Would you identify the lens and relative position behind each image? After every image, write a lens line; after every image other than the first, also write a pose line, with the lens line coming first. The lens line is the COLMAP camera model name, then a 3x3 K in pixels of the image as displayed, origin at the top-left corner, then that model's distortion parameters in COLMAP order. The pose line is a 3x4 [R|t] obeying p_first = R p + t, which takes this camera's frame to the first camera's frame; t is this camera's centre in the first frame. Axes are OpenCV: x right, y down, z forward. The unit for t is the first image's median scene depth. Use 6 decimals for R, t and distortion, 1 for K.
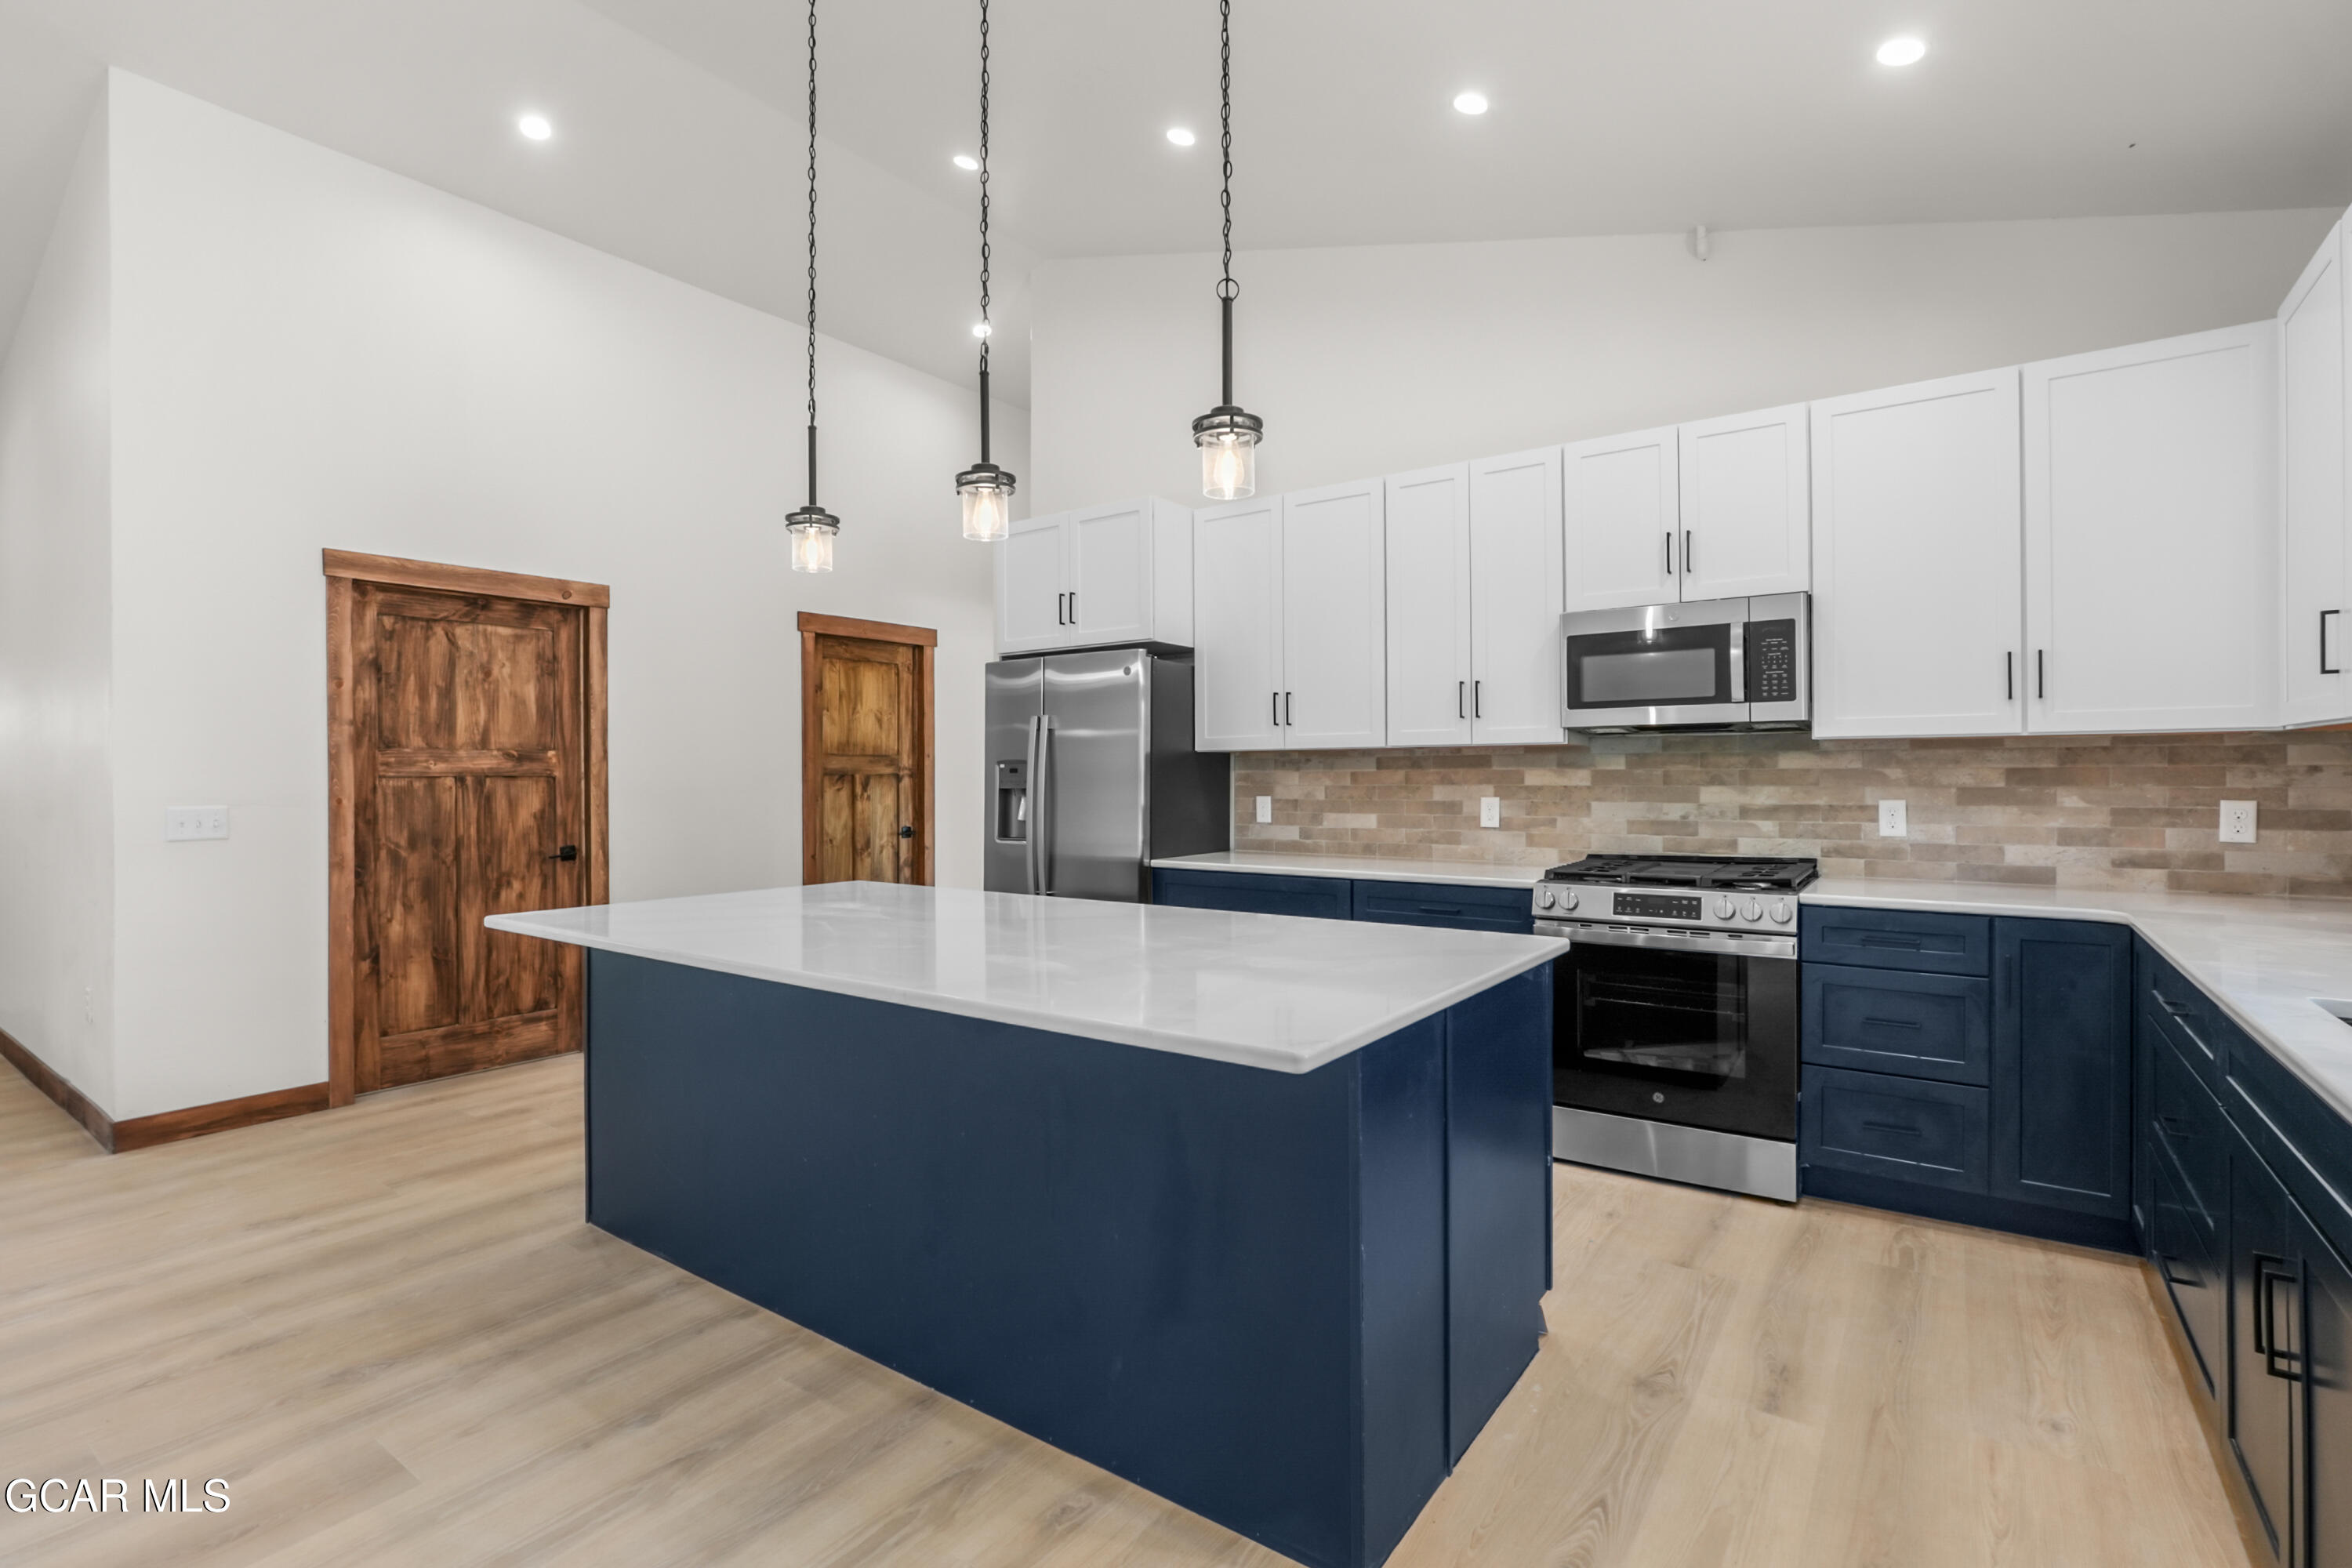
lens RADIAL K [[1084.3, 0, 1179.9], [0, 1084.3, 781.1], [0, 0, 1]] dist [-0.023420, 0.009950]
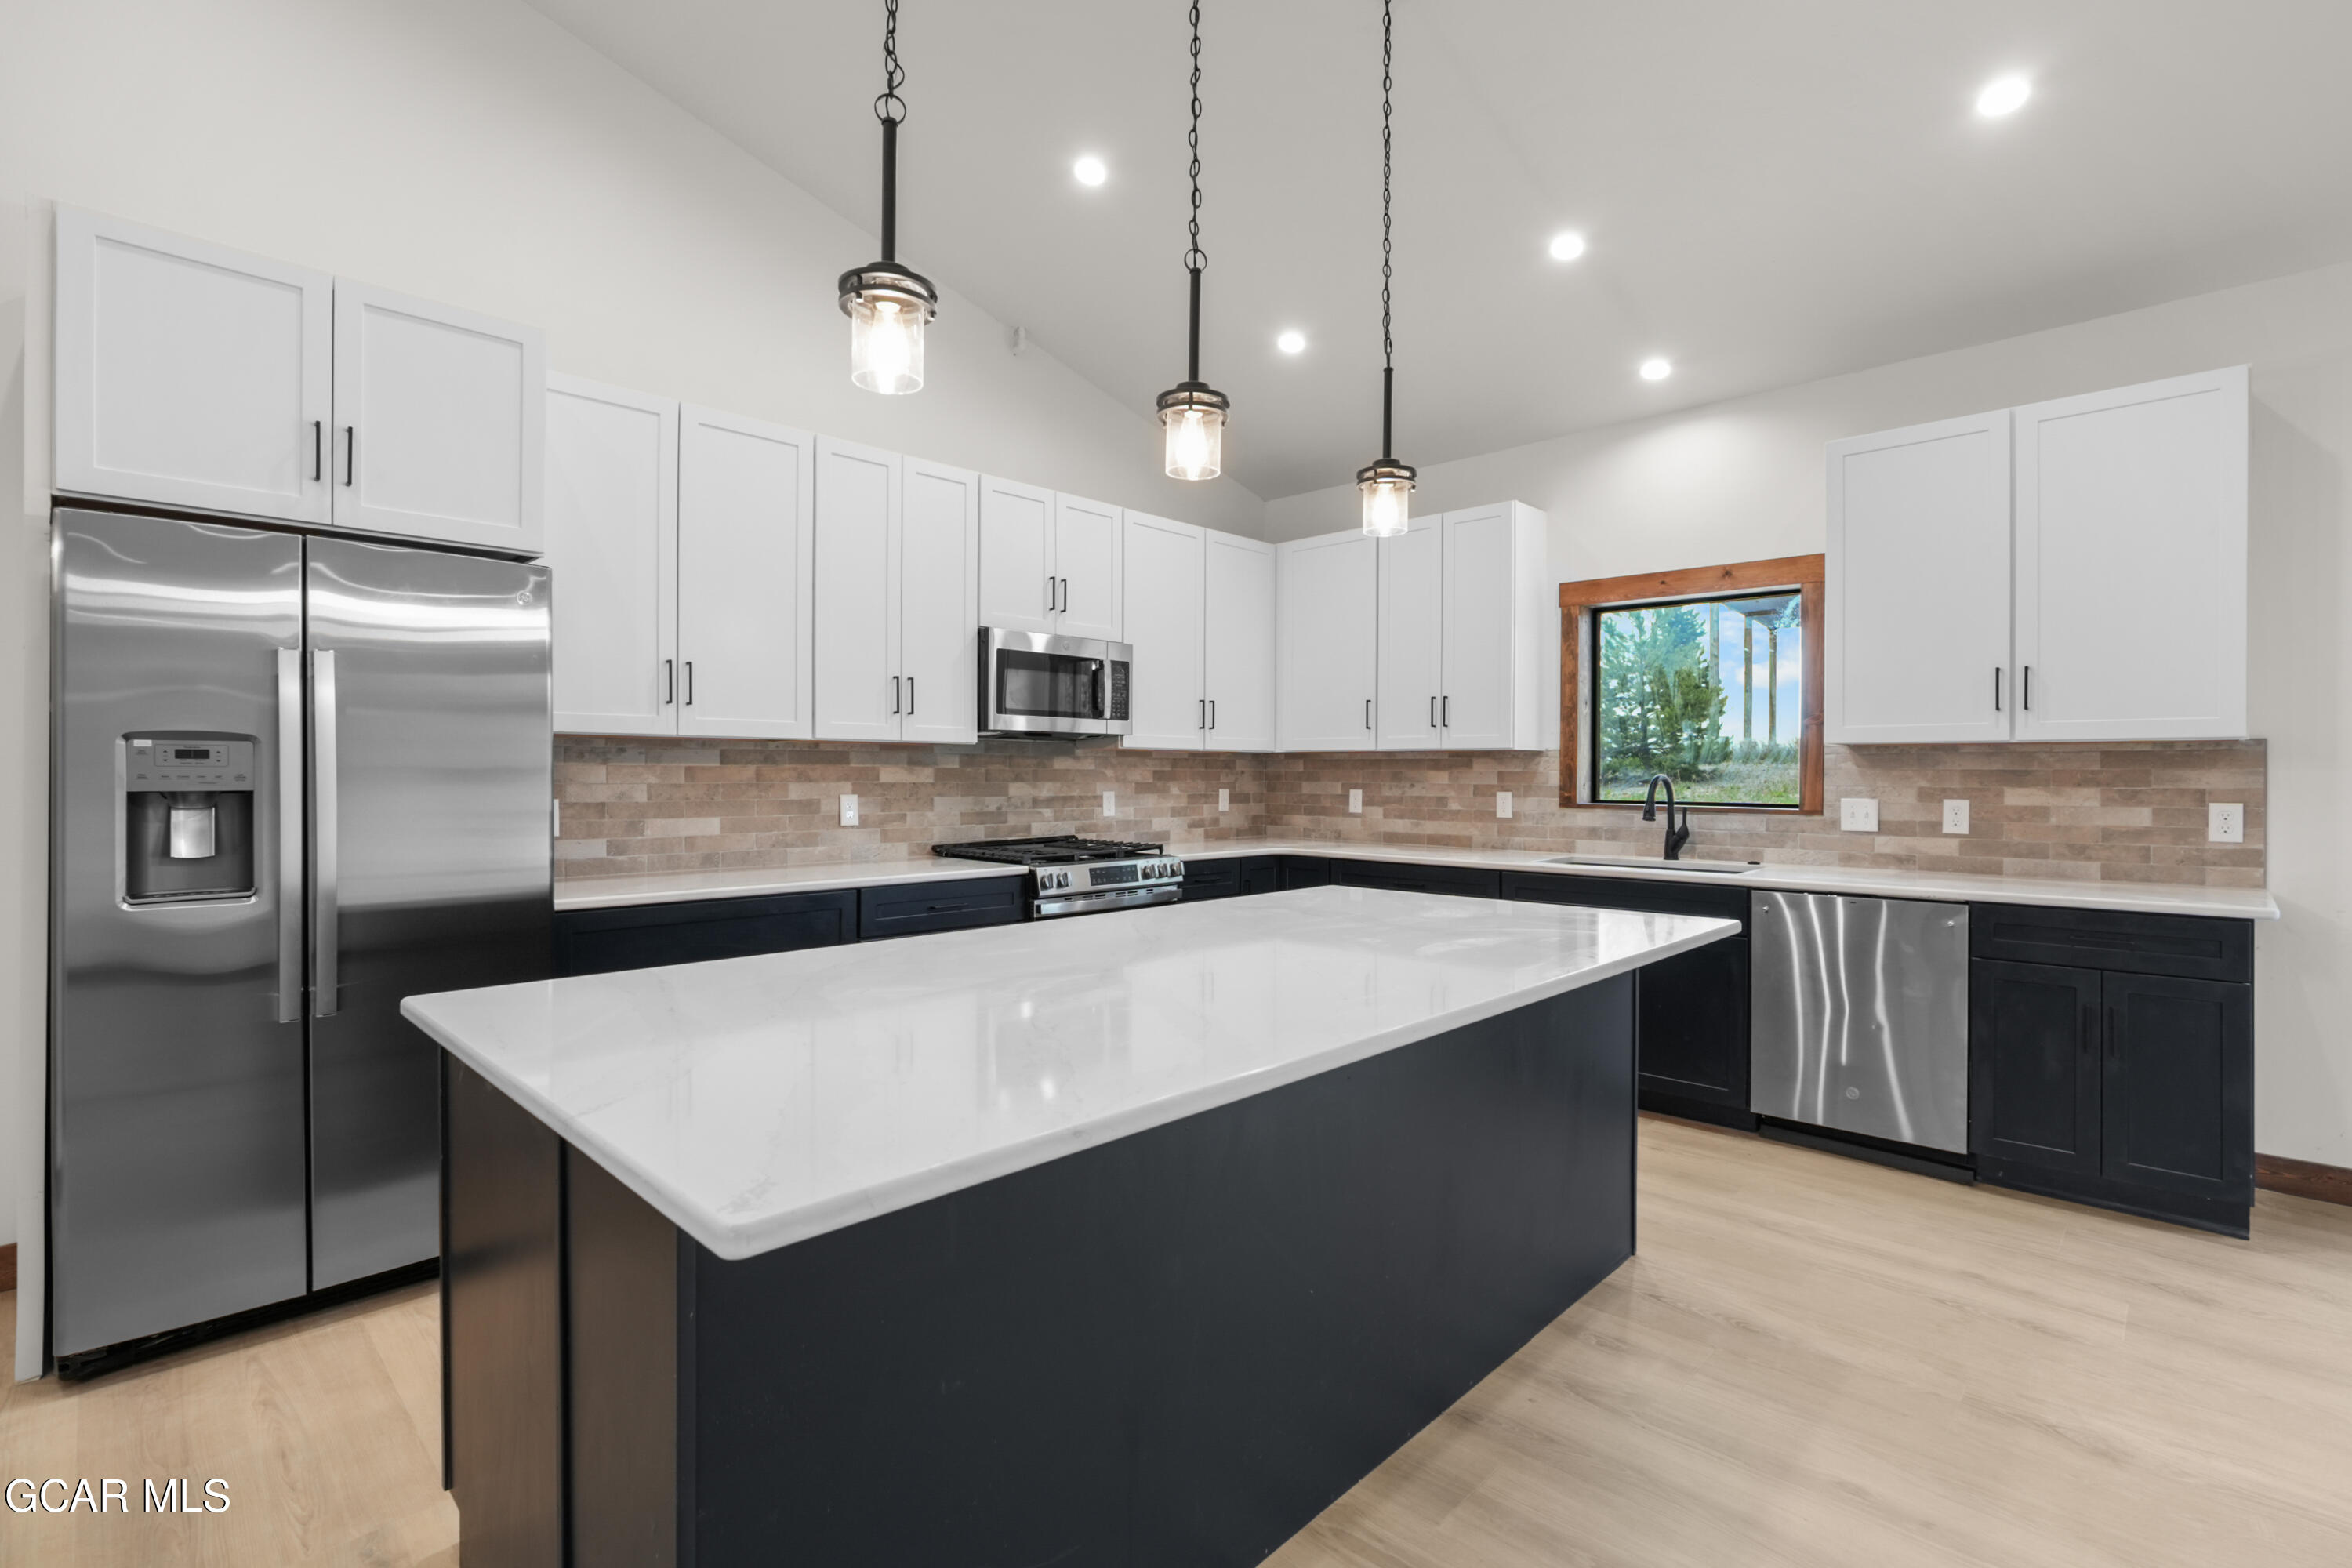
lens RADIAL K [[1067.9, 0, 1175.7], [0, 1067.9, 782.2], [0, 0, 1]] dist [-0.025773, 0.011489]
pose [[0.148338, -0.000903, 0.988936, -0.689256], [0.001707, 0.999998, 0.000657, 0.003967], [-0.988935, 0.001591, 0.148339, 0.635224]]
